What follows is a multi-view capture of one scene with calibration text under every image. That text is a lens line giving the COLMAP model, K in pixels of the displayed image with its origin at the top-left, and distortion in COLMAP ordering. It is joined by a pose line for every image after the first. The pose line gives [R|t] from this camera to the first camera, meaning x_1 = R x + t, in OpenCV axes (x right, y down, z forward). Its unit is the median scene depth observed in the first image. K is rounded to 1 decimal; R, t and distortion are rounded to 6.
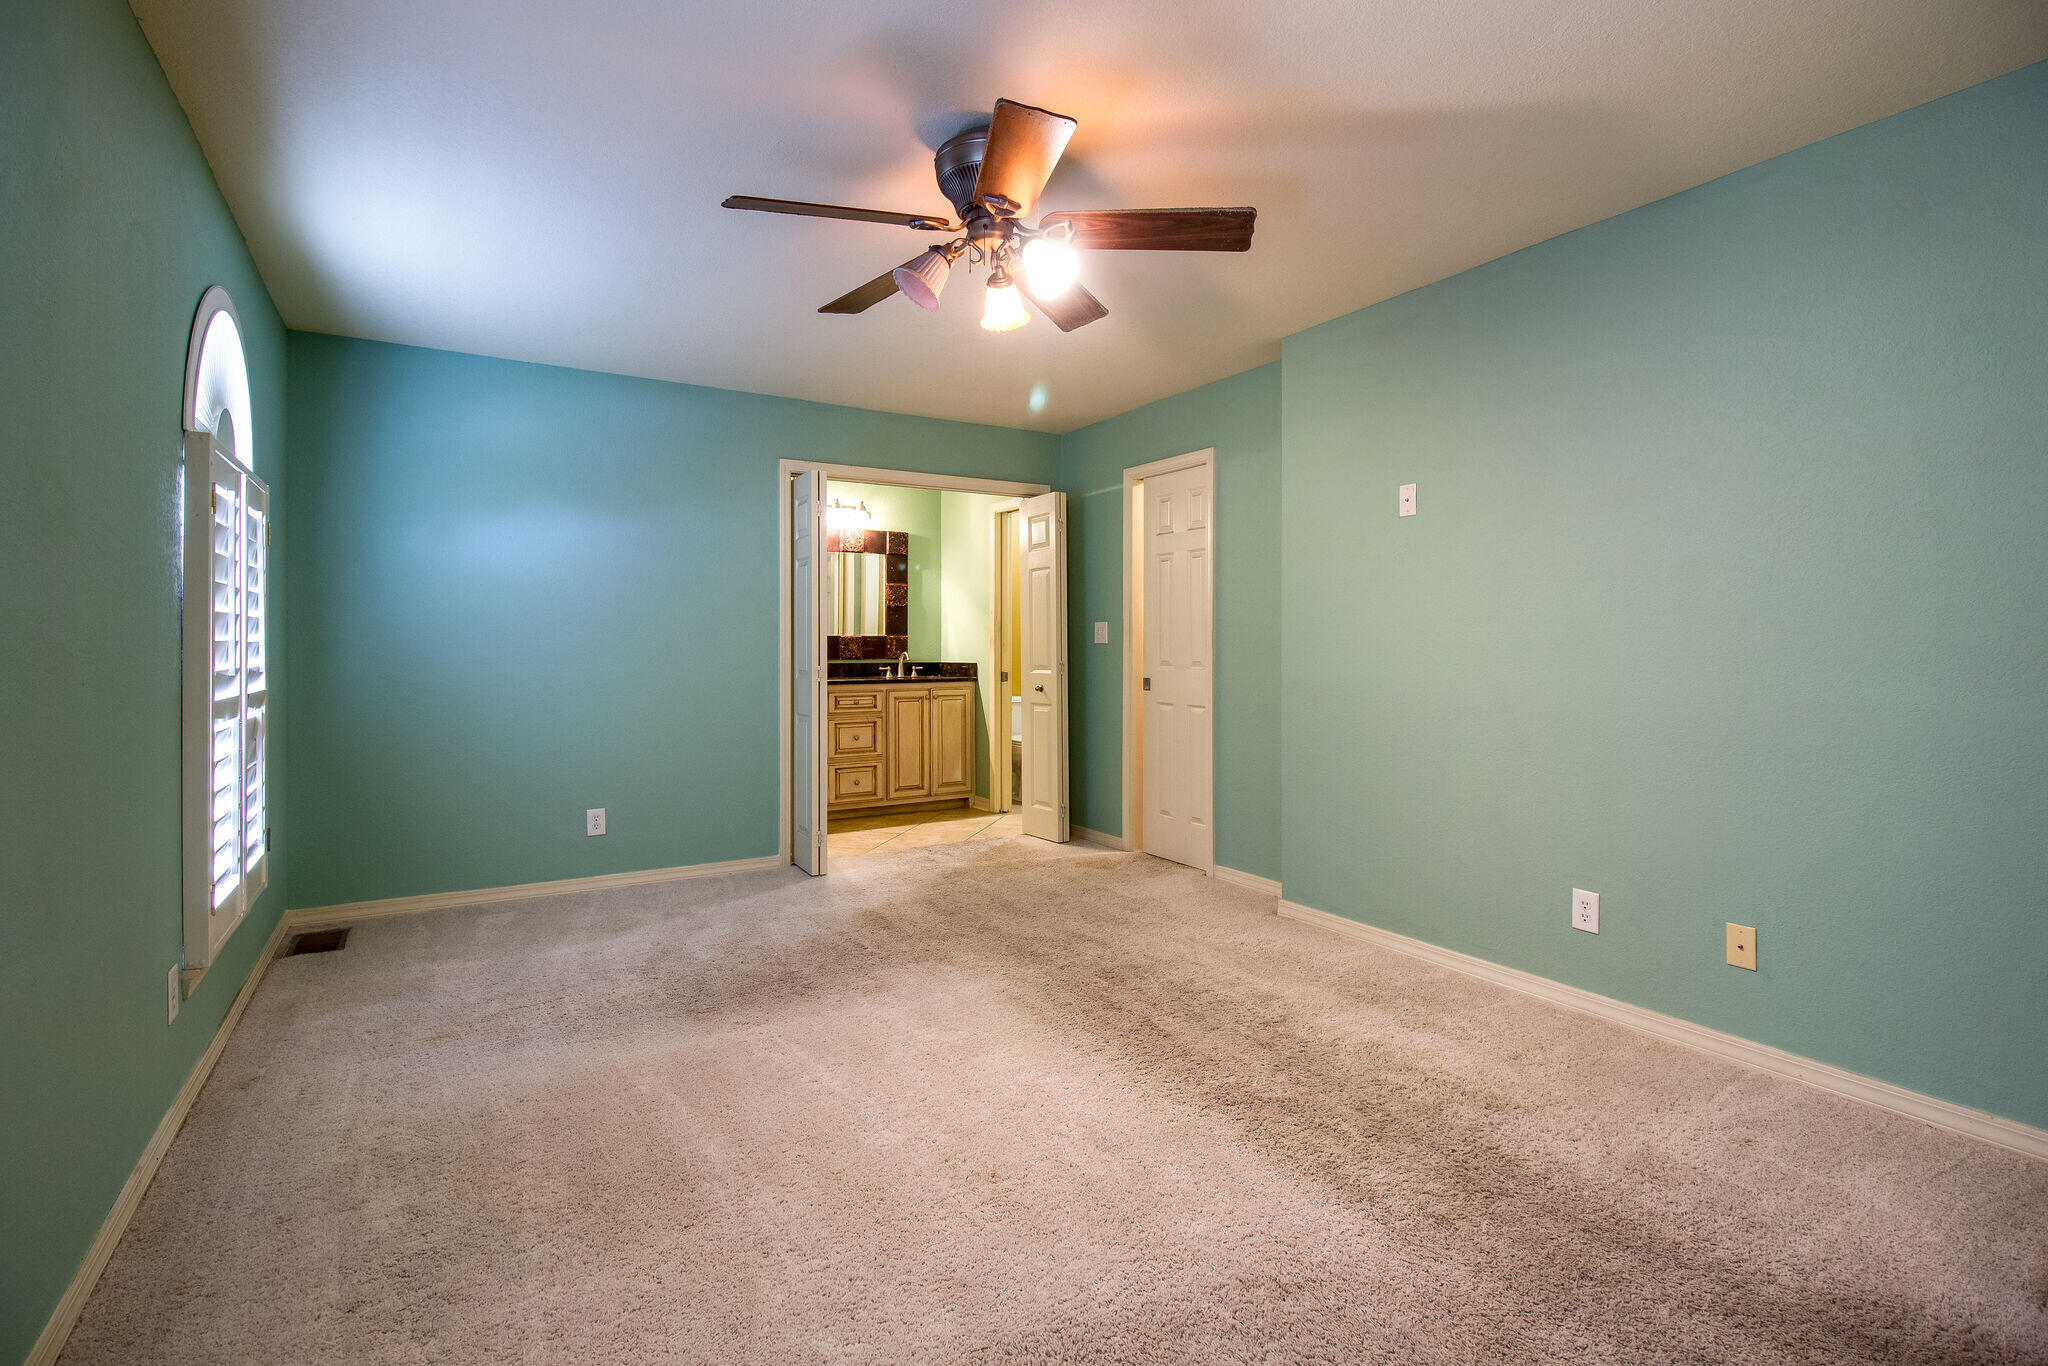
lens RADIAL K [[956.6, 0, 990.5], [0, 956.6, 650.1], [0, 0, 1]] dist [0.012143, -0.009686]
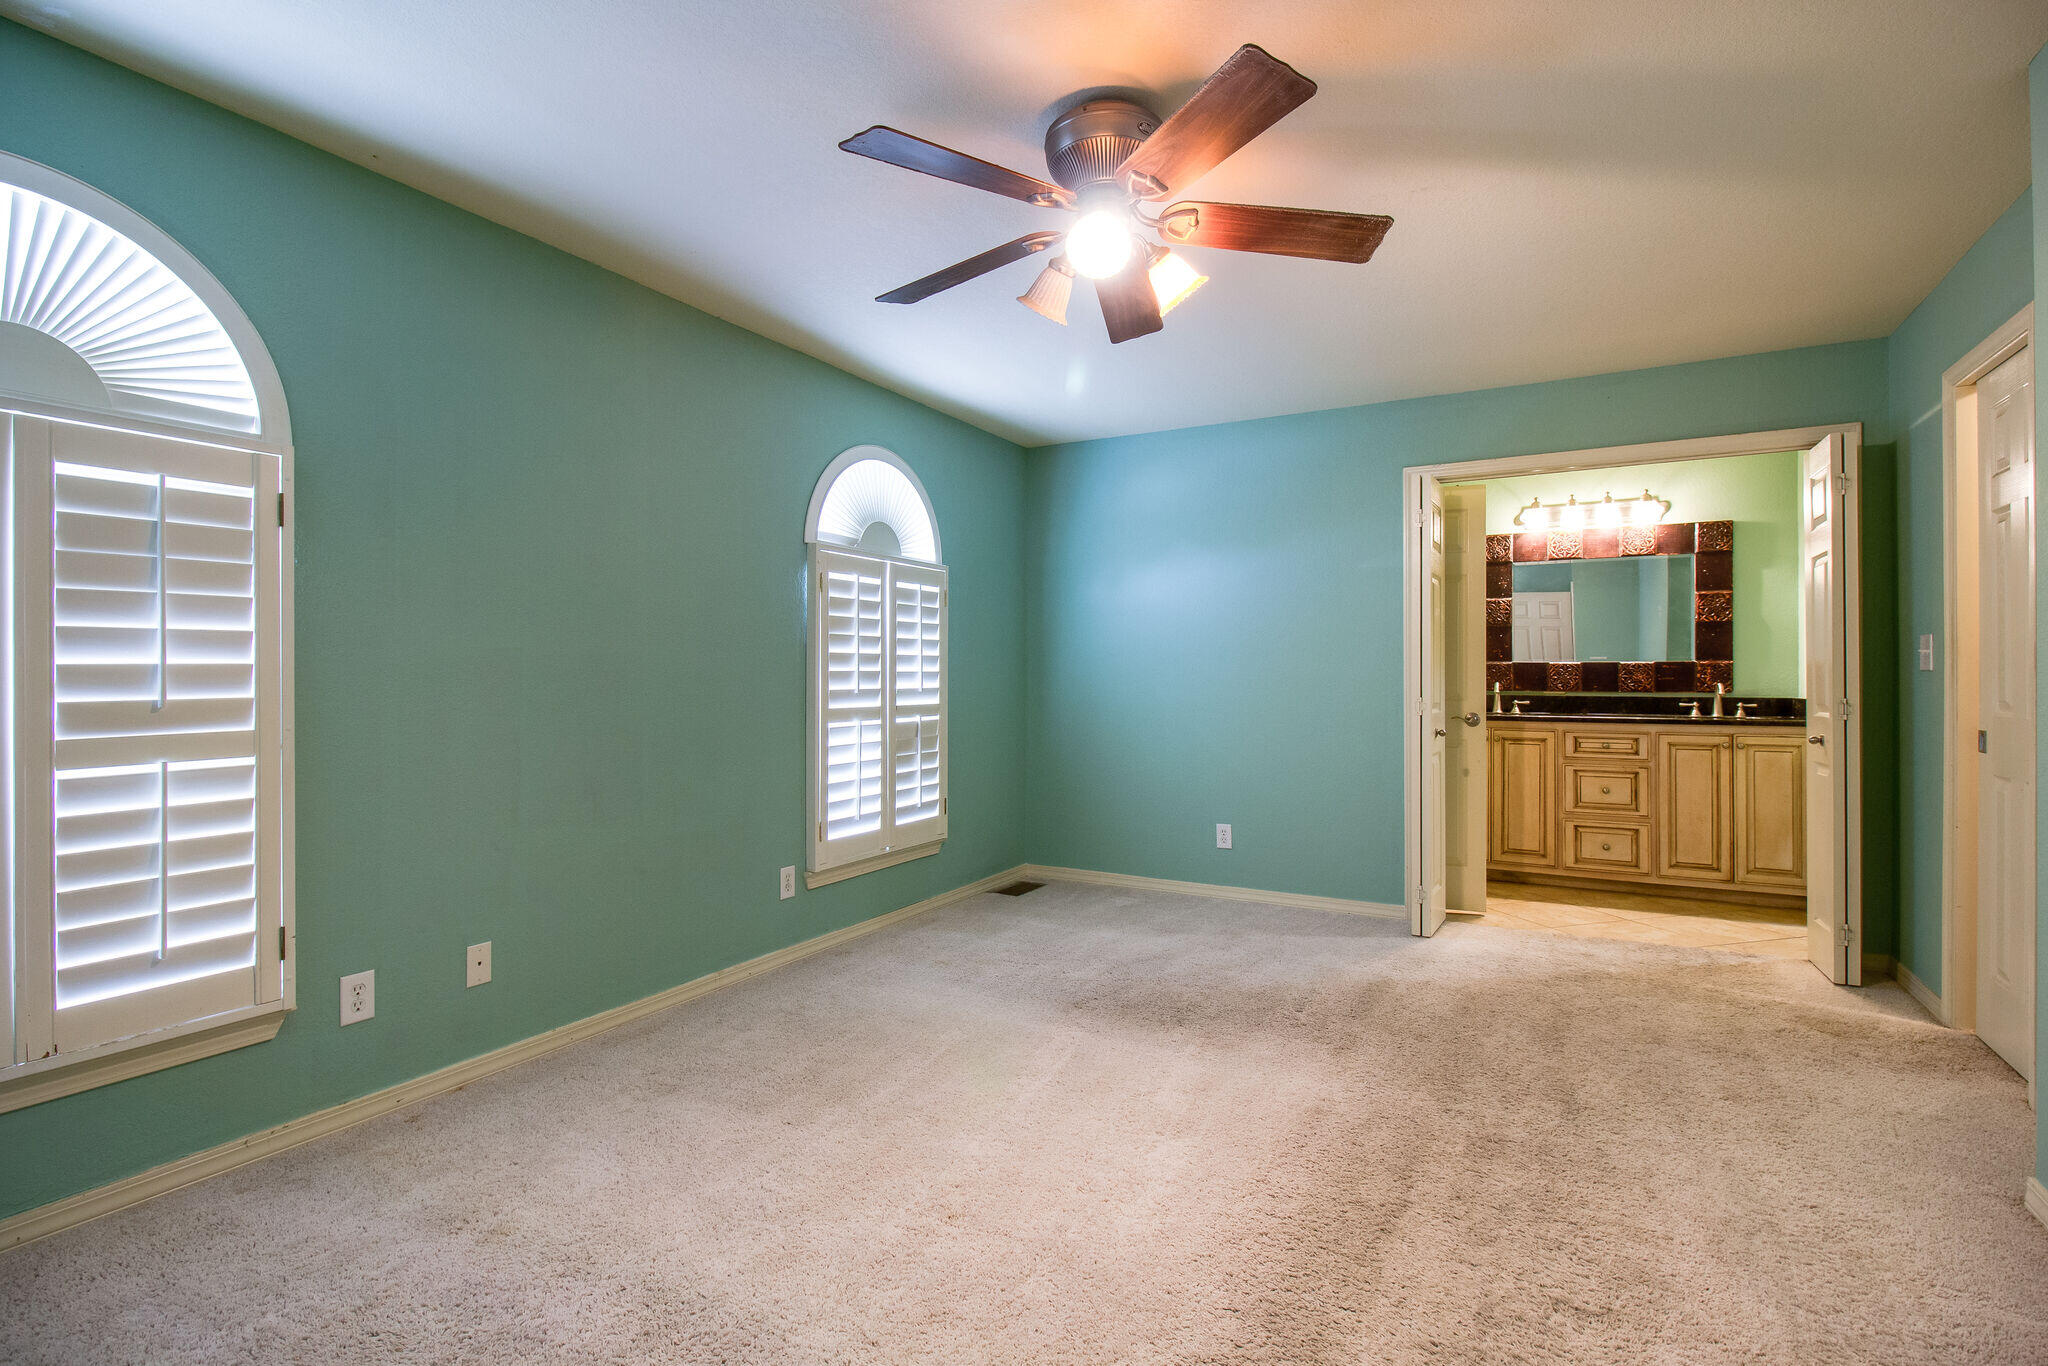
lens RADIAL K [[956.6, 0, 1064.3], [0, 956.6, 675.1], [0, 0, 1]] dist [0.012143, -0.009686]
pose [[0.521889, 0.000596, -0.853013, 0.301179], [-0.004406, 0.999988, -0.001997, -0.000493], [0.853002, 0.004800, 0.521886, 0.197217]]
